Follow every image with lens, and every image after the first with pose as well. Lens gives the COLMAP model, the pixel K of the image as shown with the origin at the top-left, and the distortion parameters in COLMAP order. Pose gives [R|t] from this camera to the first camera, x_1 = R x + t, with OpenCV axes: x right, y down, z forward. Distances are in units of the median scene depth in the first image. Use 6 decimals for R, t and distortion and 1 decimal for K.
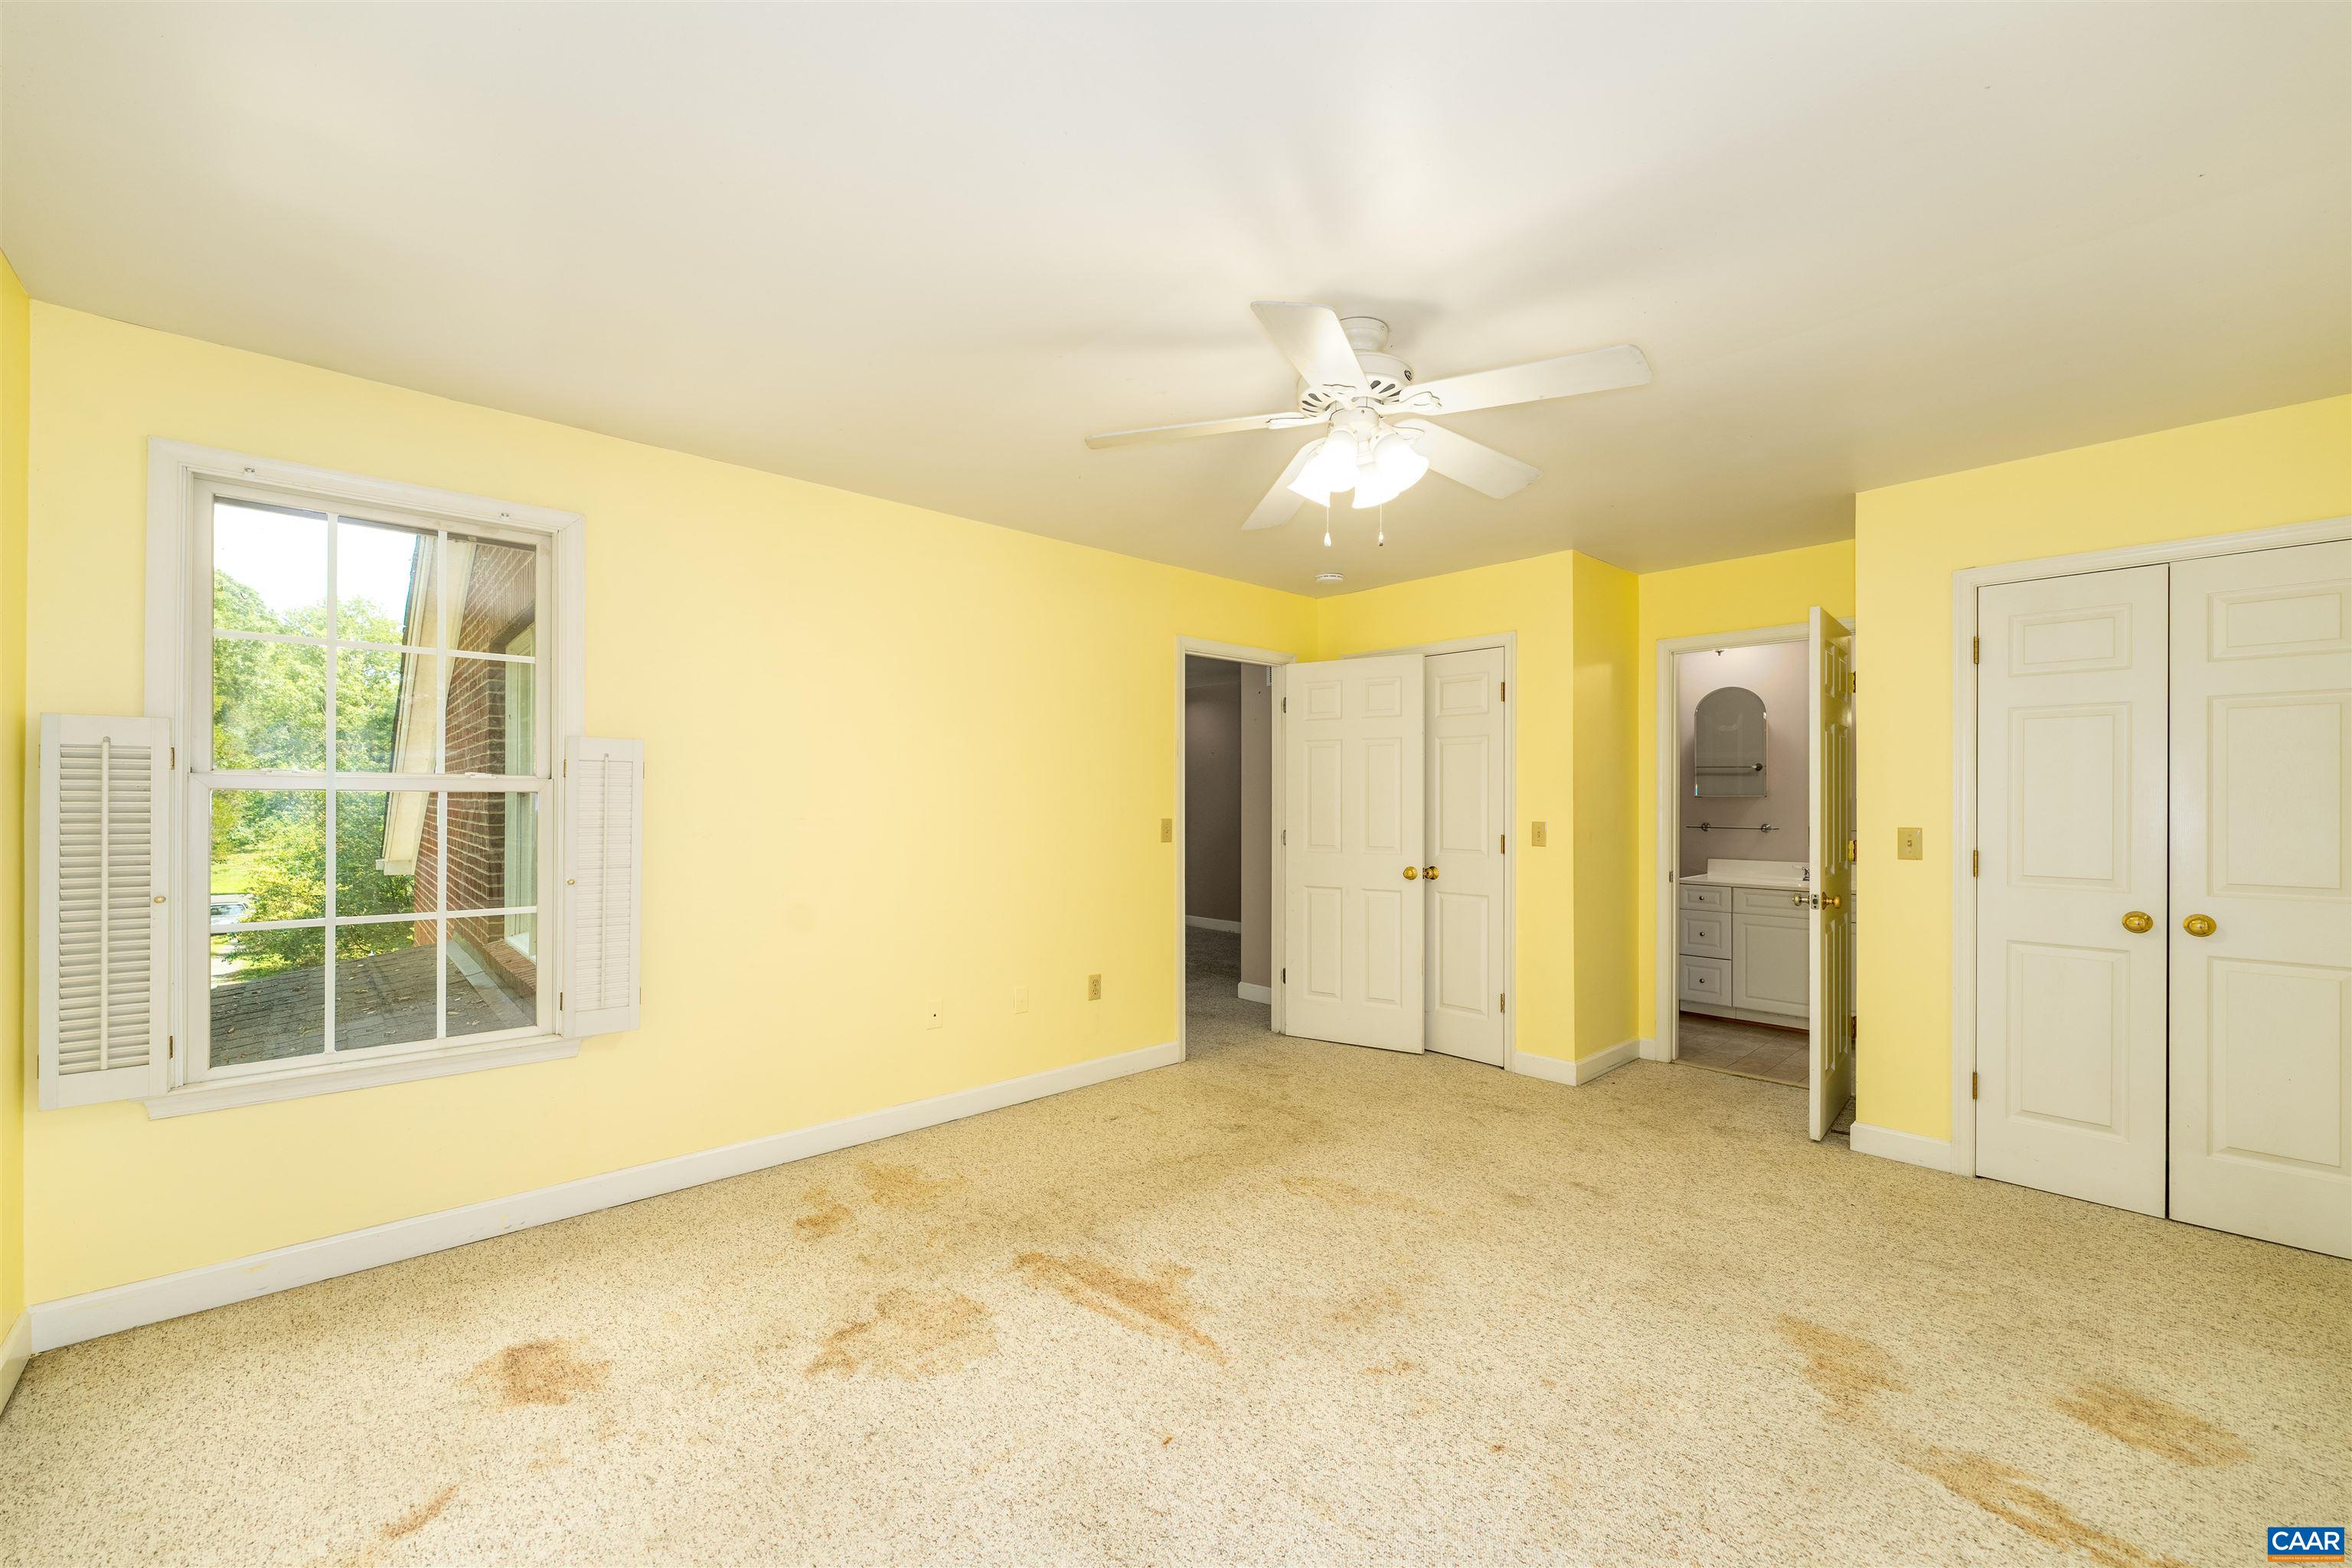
lens RADIAL K [[949.0, 0, 1173.1], [0, 949.0, 792.2], [0, 0, 1]] dist [-0.001992, -0.000092]
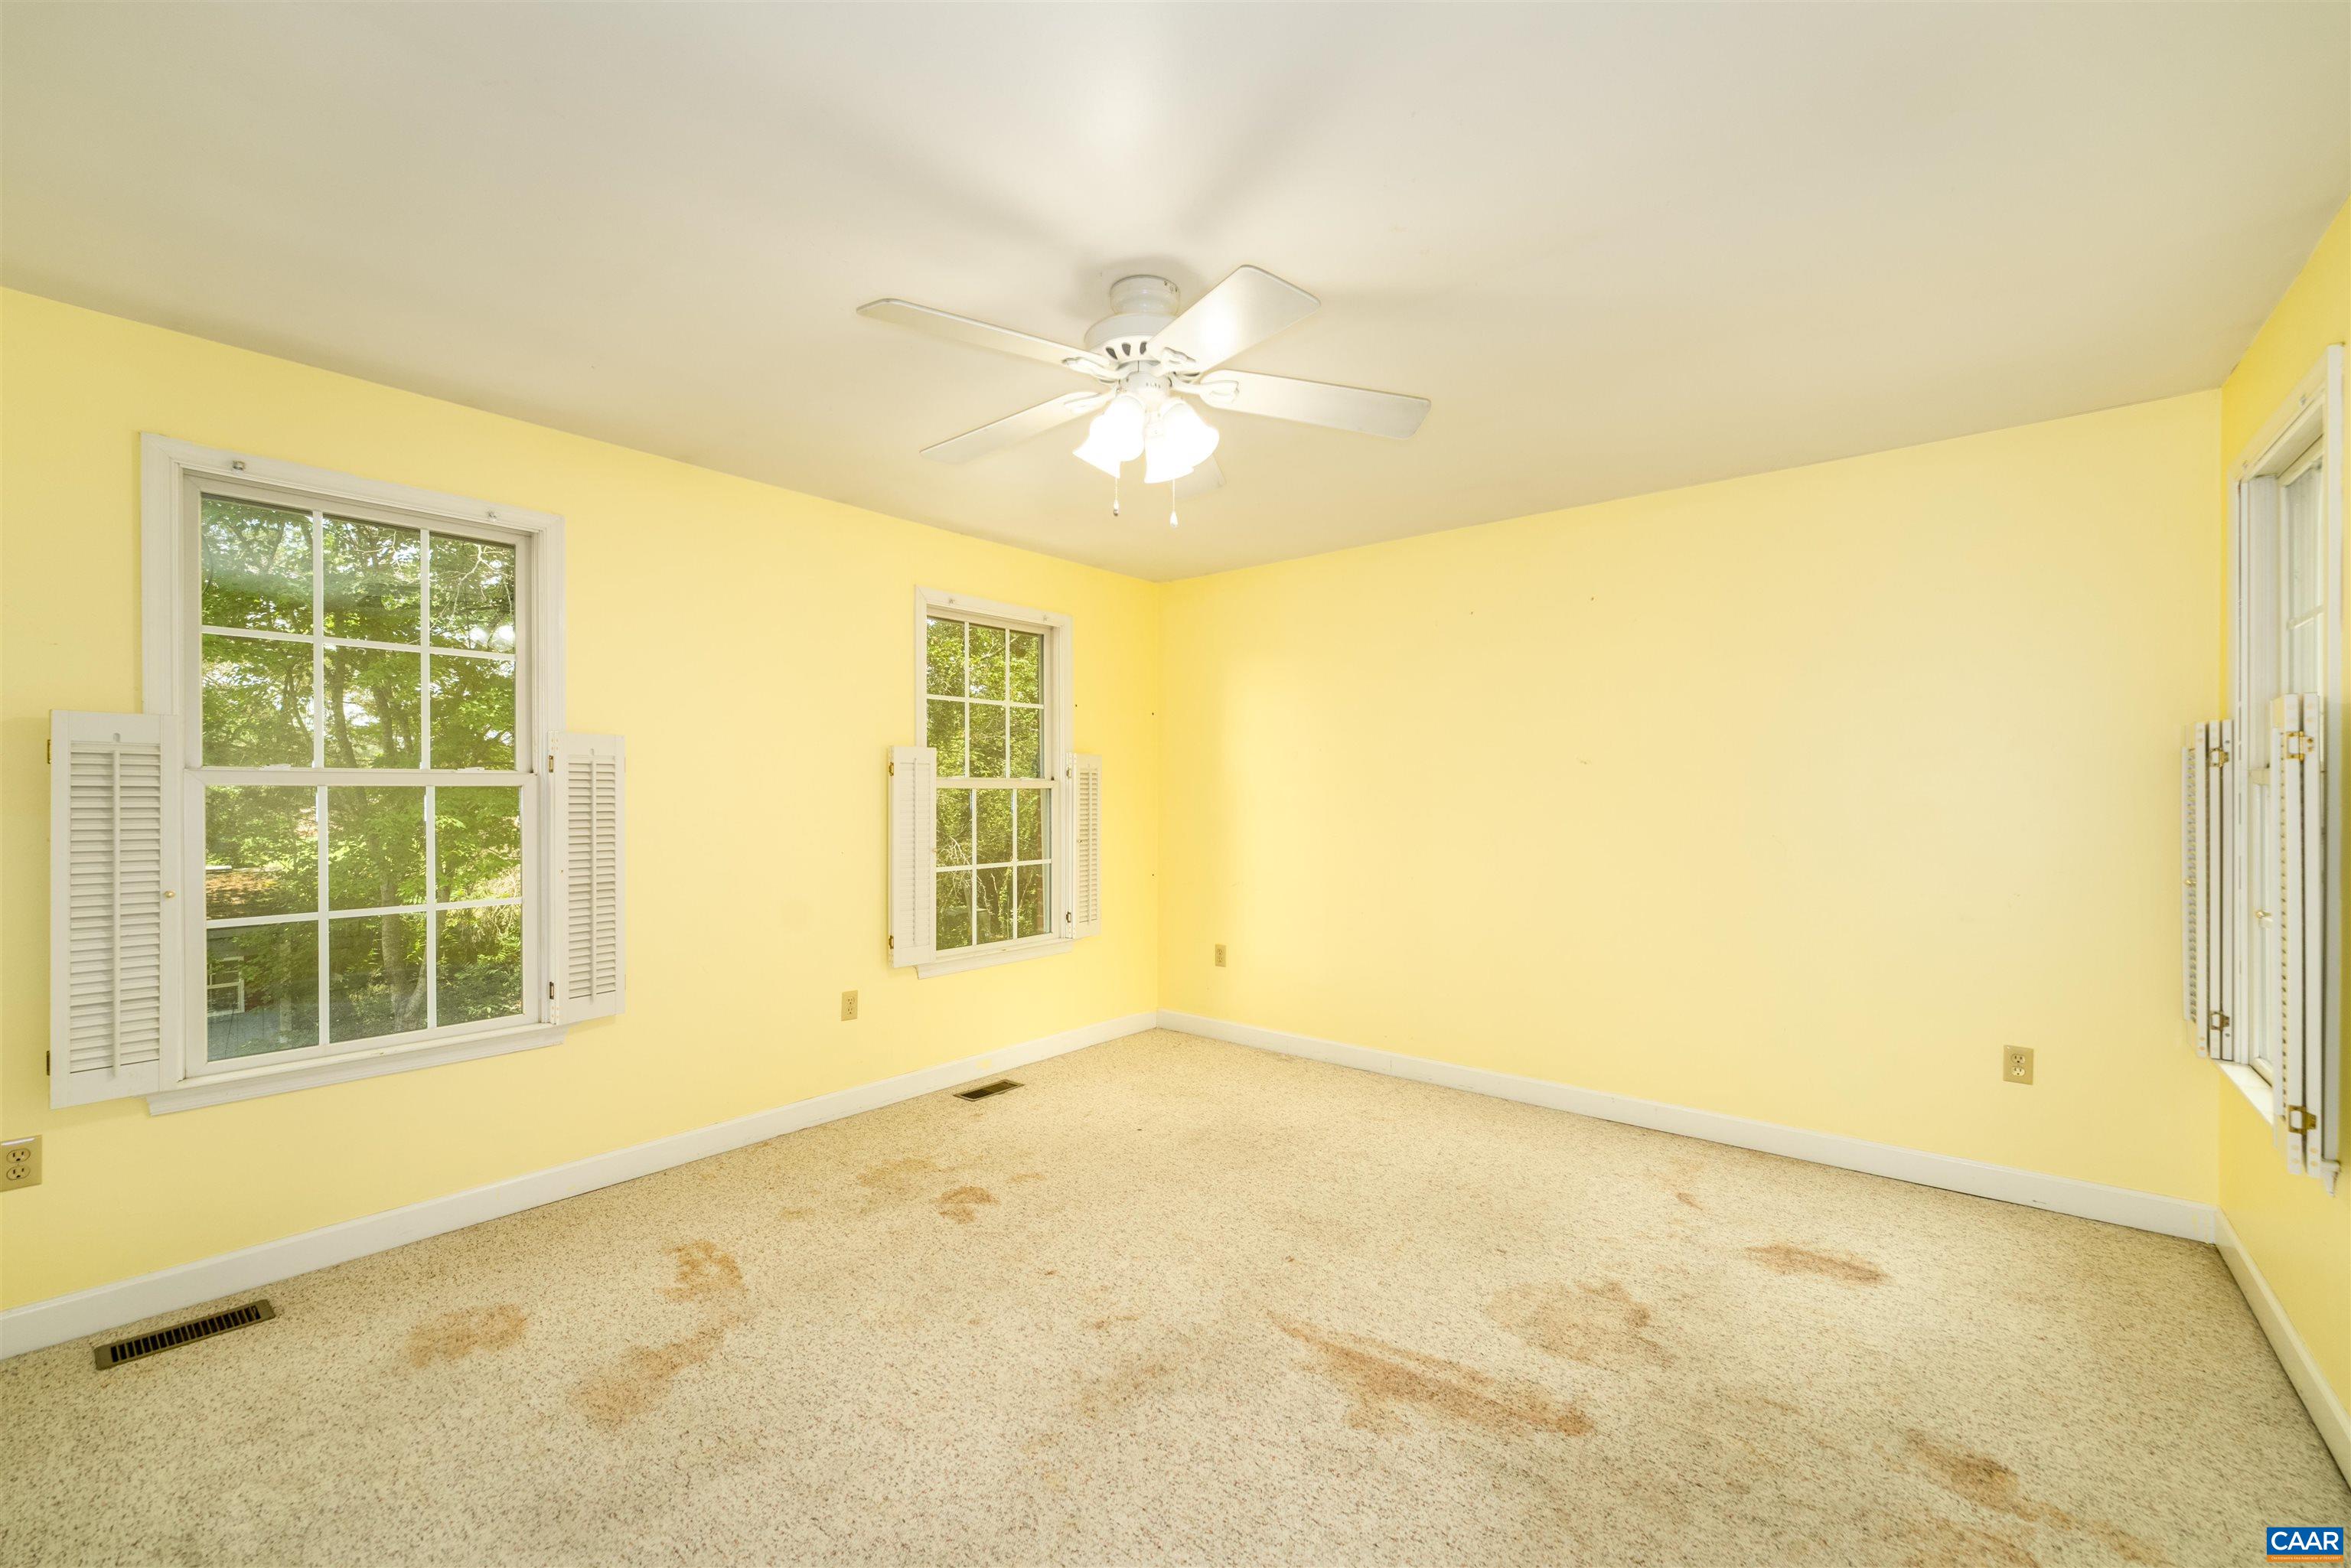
lens RADIAL K [[948.6, 0, 1178.1], [0, 948.6, 791.8], [0, 0, 1]] dist [-0.001992, -0.000092]
pose [[-0.989746, -0.002087, -0.142822, 0.297731], [-0.001206, 0.999980, -0.006253, 0.014832], [0.142833, -0.006017, -0.989729, 1.969864]]
